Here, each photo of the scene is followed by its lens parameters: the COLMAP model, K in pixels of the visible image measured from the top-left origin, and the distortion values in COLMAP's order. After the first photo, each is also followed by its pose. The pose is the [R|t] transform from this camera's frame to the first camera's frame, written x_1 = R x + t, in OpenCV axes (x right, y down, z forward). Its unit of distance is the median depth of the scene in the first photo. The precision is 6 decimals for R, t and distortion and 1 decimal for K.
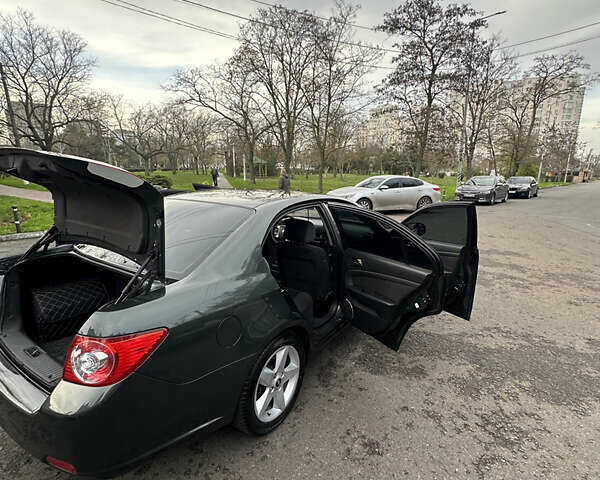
lens RADIAL K [[310.5, 0, 300.0], [0, 310.5, 240.0], [0, 0, 1]] dist [-0.010452, -0.001754]
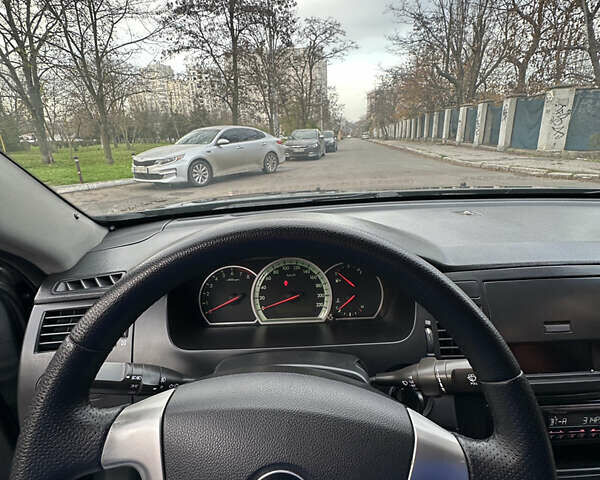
lens RADIAL K [[310.5, 0, 300.0], [0, 310.5, 240.0], [0, 0, 1]] dist [-0.010452, -0.001754]
pose [[0.802063, -0.224167, 0.553573, -0.017959], [0.170133, 0.974242, 0.148012, -0.018088], [-0.572494, -0.024534, 0.819542, 0.213633]]
